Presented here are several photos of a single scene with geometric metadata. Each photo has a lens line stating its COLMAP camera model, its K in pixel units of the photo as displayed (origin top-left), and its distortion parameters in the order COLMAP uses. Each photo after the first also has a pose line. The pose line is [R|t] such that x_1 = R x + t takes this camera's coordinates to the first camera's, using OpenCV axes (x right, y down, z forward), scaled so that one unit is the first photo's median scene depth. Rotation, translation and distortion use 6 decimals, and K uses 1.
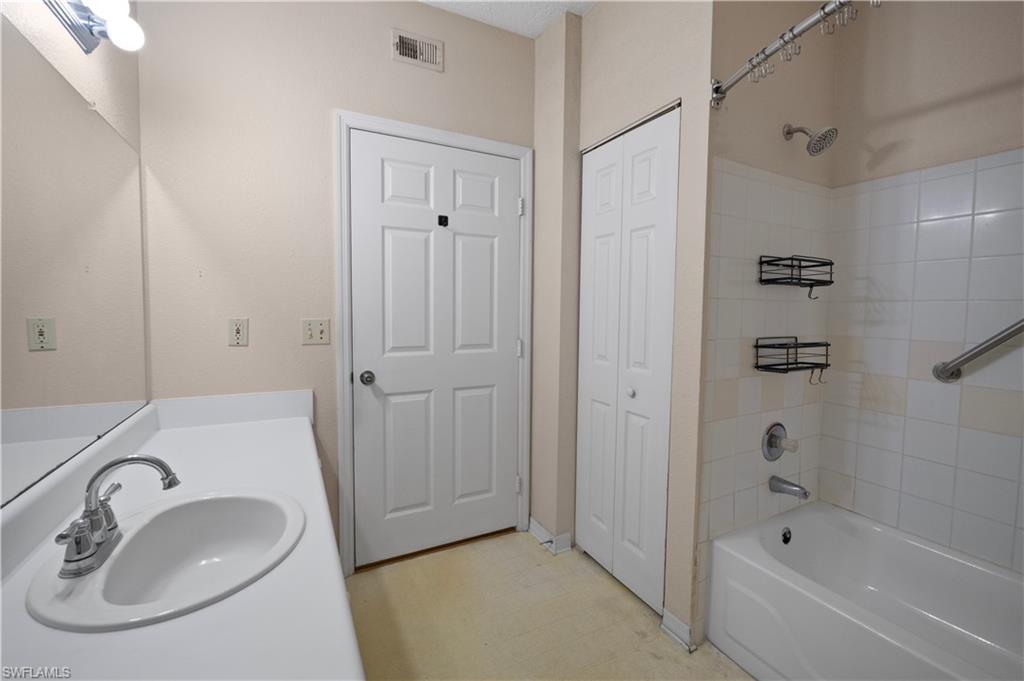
lens RADIAL K [[424.3, 0, 508.3], [0, 424.3, 335.4], [0, 0, 1]] dist [-0.003799, 0.000283]
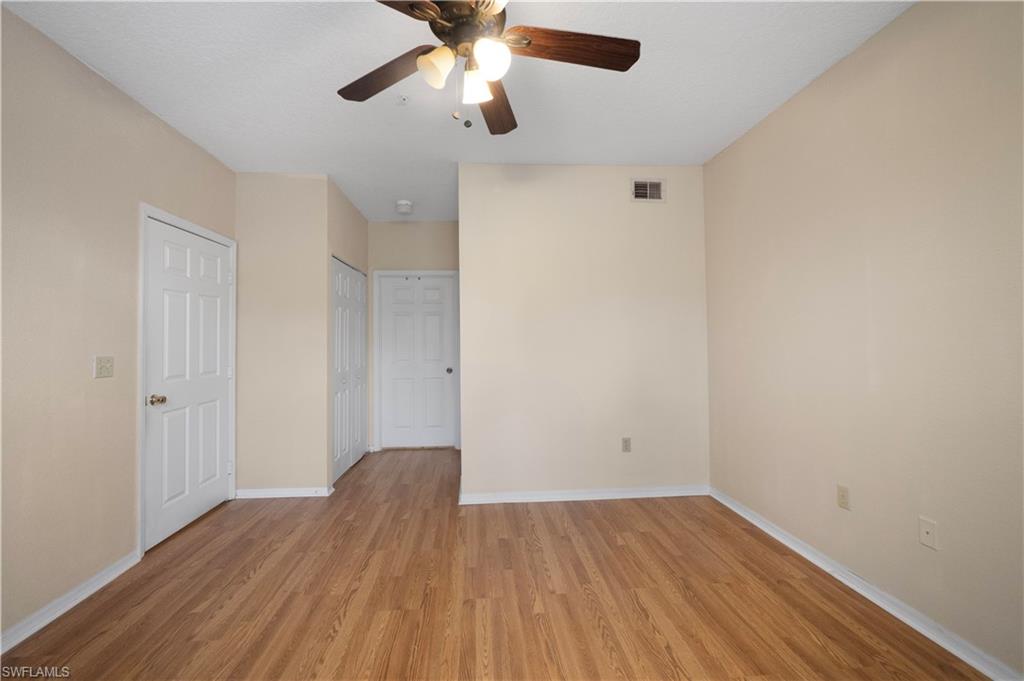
lens RADIAL K [[424.3, 0, 507.3], [0, 424.3, 337.8], [0, 0, 1]] dist [-0.003799, 0.000283]
pose [[0.399194, -0.010550, 0.916806, -1.038998], [0.080587, 0.996468, -0.023622, 0.026073], [-0.913318, 0.083312, 0.398634, -0.523088]]
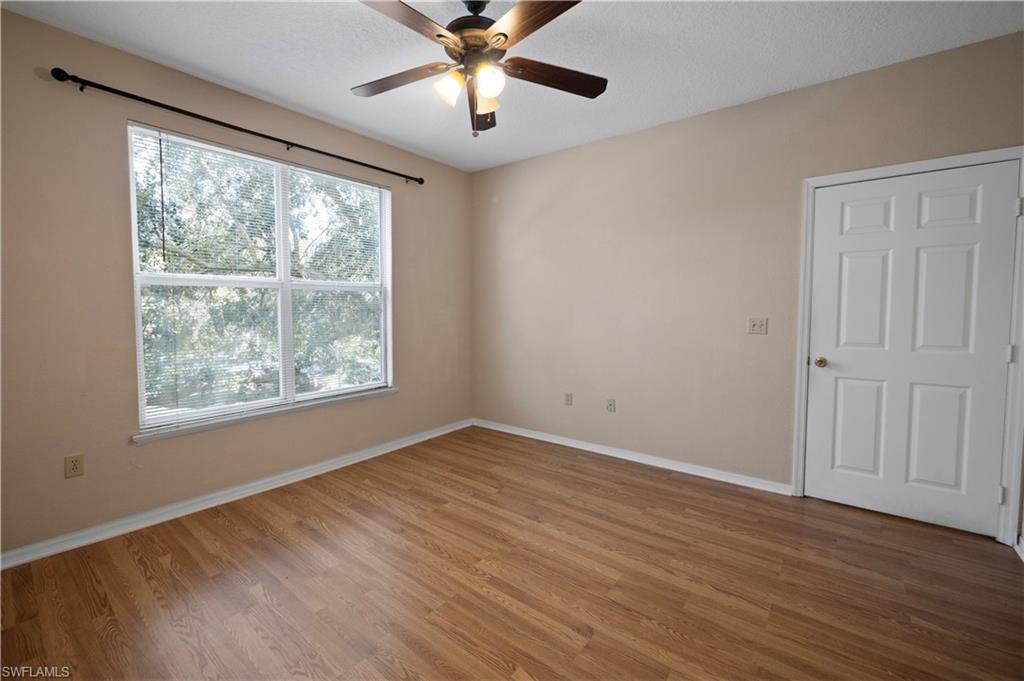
lens RADIAL K [[424.3, 0, 503.5], [0, 424.3, 333.4], [0, 0, 1]] dist [-0.003799, 0.000283]
pose [[0.393433, 0.040380, -0.918466, 0.509317], [-0.058549, 0.998107, 0.018802, 0.038812], [0.917487, 0.046378, 0.395053, -0.486988]]
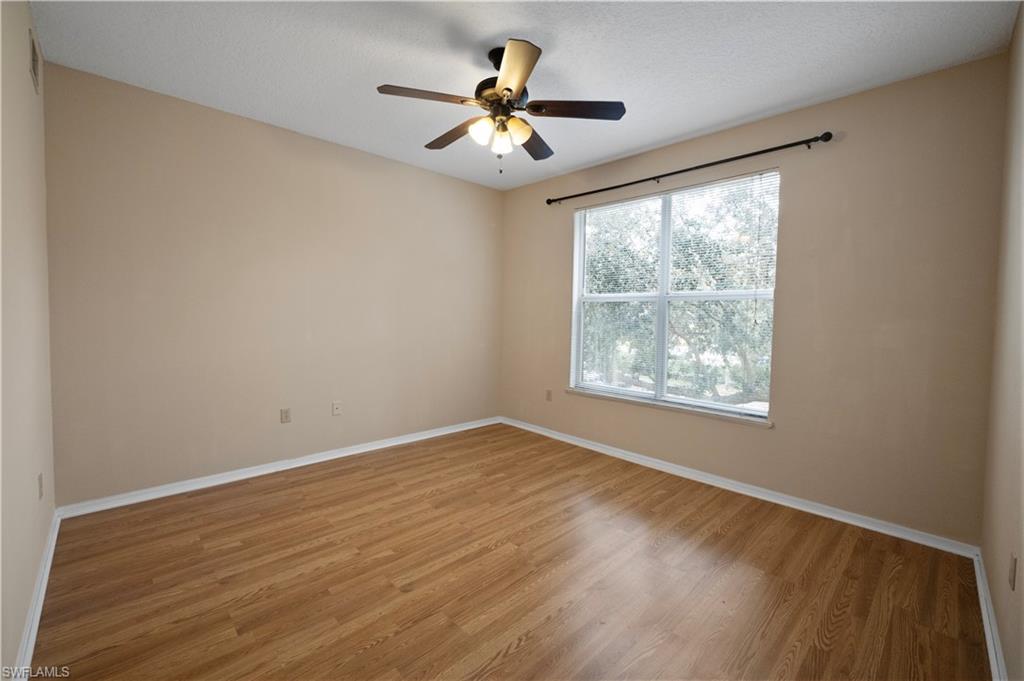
lens RADIAL K [[424.3, 0, 507.4], [0, 424.3, 335.0], [0, 0, 1]] dist [-0.003799, 0.000283]
pose [[-0.960777, -0.019271, -0.276652, -0.102395], [-0.052133, 0.992348, 0.111928, -0.070723], [0.272379, 0.121961, -0.954429, 0.925248]]
